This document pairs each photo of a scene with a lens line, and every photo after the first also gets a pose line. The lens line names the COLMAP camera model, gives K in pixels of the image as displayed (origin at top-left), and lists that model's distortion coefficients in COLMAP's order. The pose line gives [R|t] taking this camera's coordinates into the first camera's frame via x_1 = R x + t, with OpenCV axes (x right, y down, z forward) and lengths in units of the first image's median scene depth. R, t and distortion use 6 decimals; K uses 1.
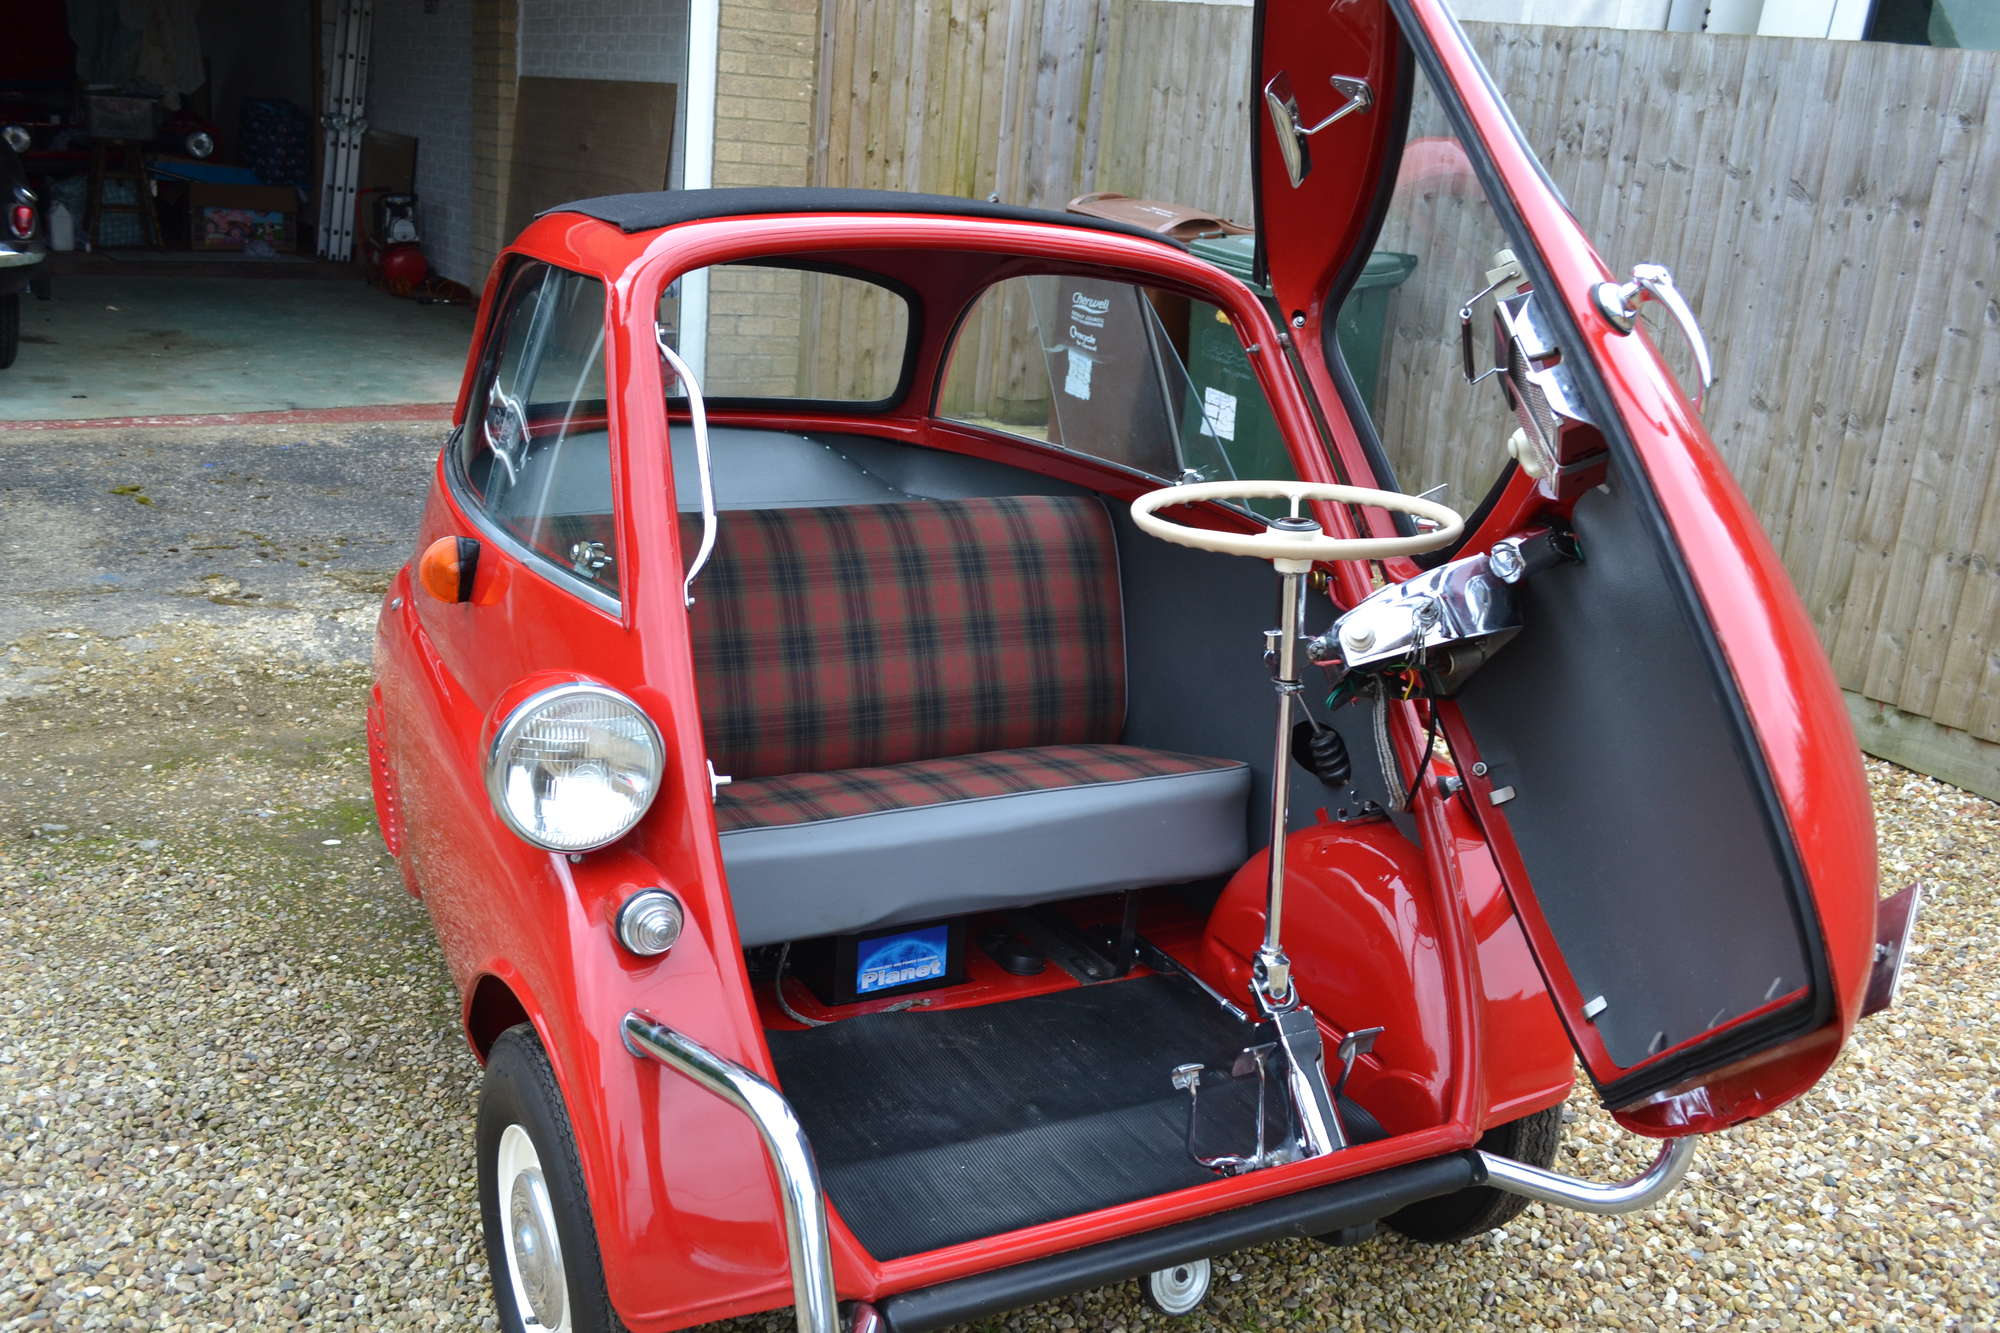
lens RADIAL K [[1838.1, 0, 1000.0], [0, 1838.1, 666.5], [0, 0, 1]] dist [-0.068116, 0.117244]
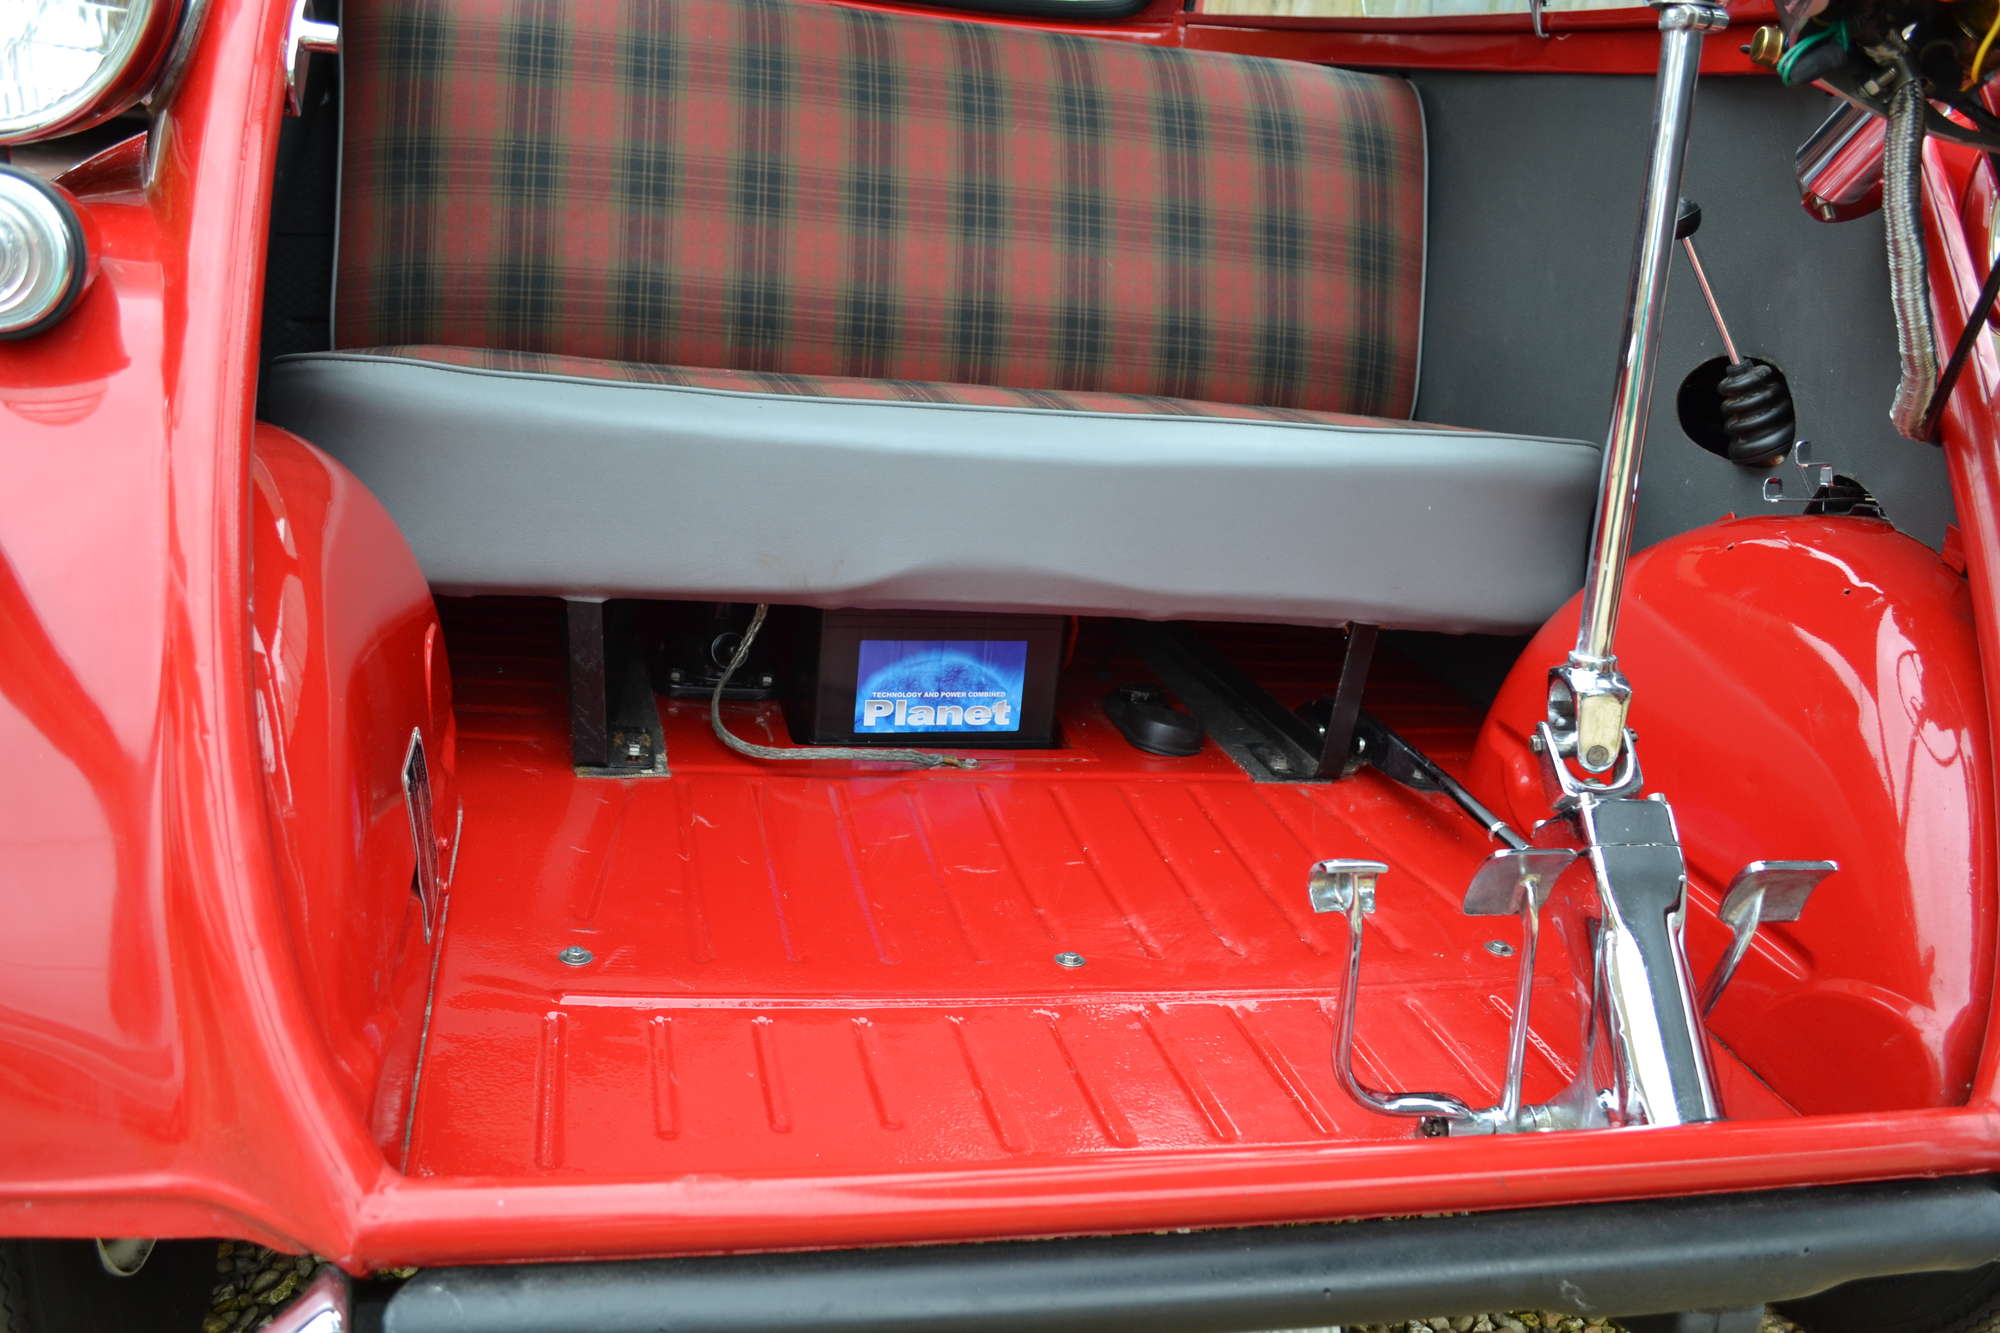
lens RADIAL K [[1642.2, 0, 1000.0], [0, 1642.2, 666.5], [0, 0, 1]] dist [-0.079922, 0.000076]
pose [[0.964779, 0.112666, -0.237715, 0.029128], [-0.111847, 0.993580, 0.016976, 0.046913], [0.238101, 0.010209, 0.971187, 0.164083]]
